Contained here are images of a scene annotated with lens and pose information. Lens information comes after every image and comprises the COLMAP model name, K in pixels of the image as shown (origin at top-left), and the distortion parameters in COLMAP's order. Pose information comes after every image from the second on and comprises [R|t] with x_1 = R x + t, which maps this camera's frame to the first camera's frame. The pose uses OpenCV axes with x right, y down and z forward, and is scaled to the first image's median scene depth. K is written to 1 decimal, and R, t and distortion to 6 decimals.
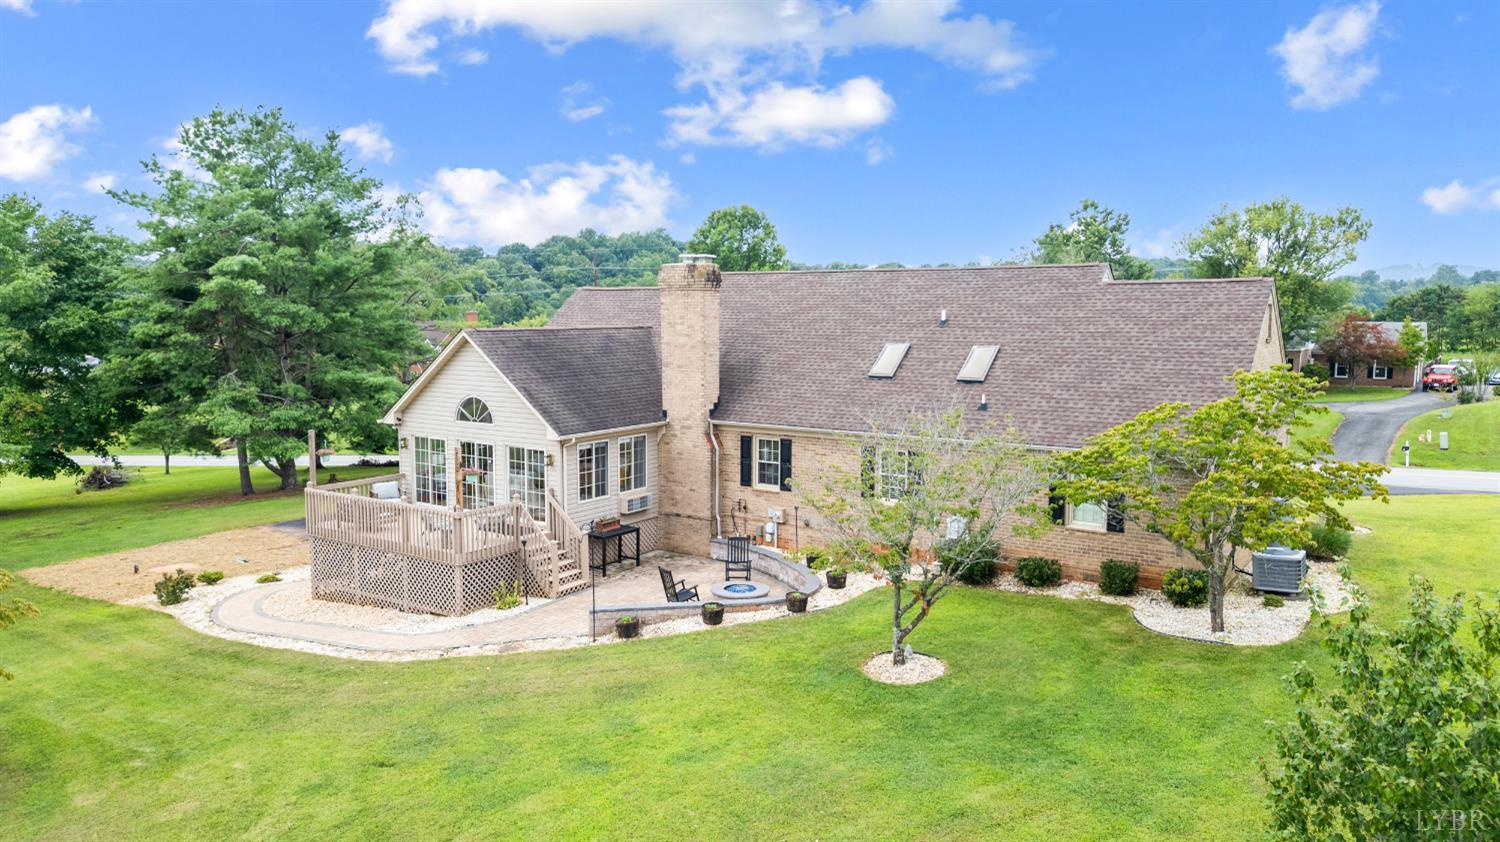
lens RADIAL K [[1022.8, 0, 756.8], [0, 1022.8, 421.1], [0, 0, 1]] dist [0.115415, -0.153312]
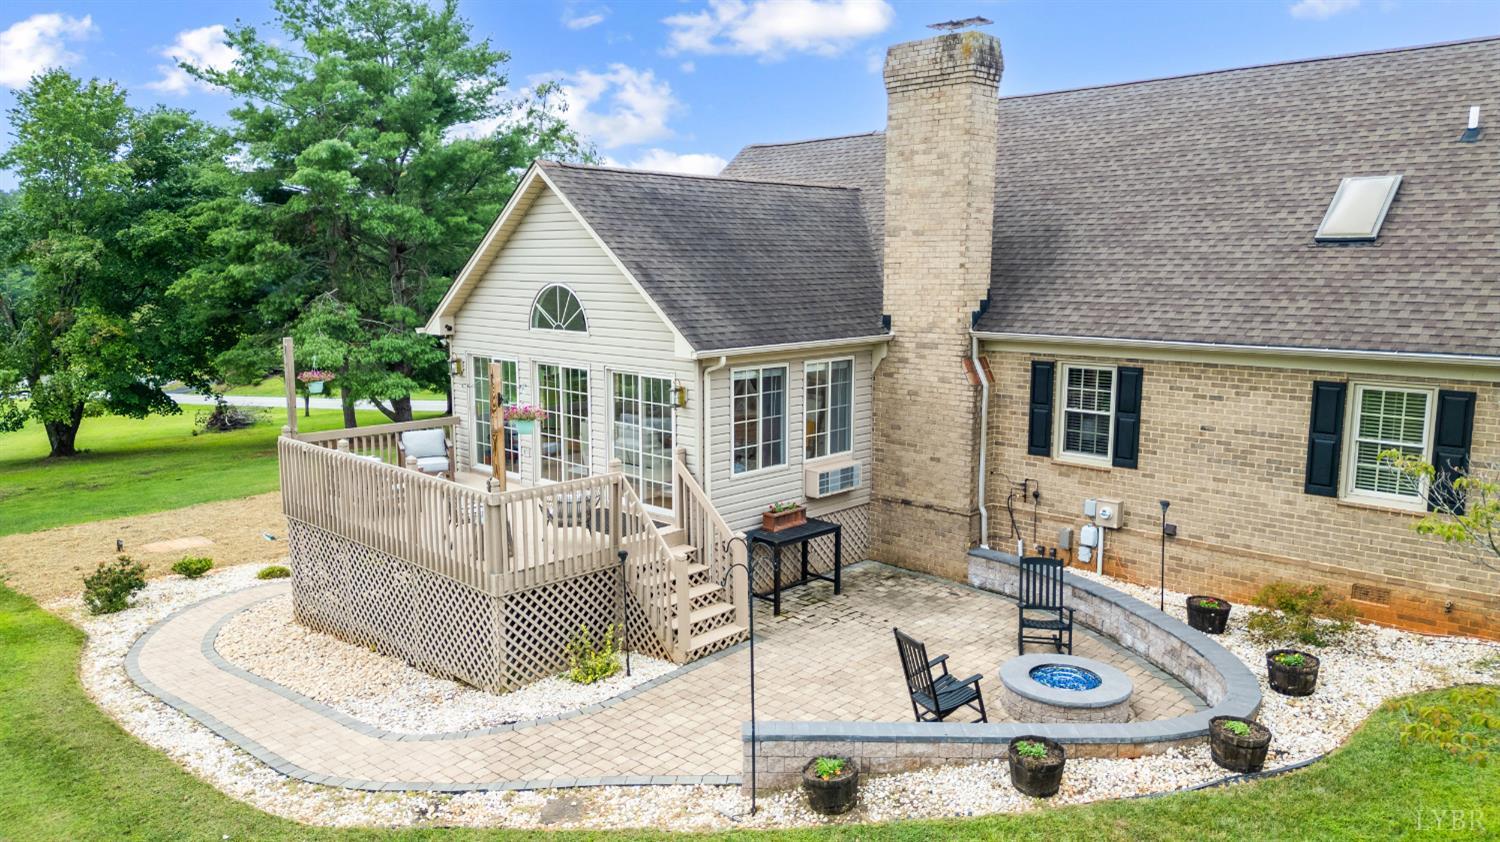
lens RADIAL K [[1022.8, 0, 756.8], [0, 1022.8, 421.1], [0, 0, 1]] dist [0.115415, -0.153312]
pose [[0.985873, 0.023335, -0.165863, -0.068327], [-0.016577, 0.998980, 0.042013, 0.025711], [0.166674, -0.038670, 0.985253, 0.449042]]
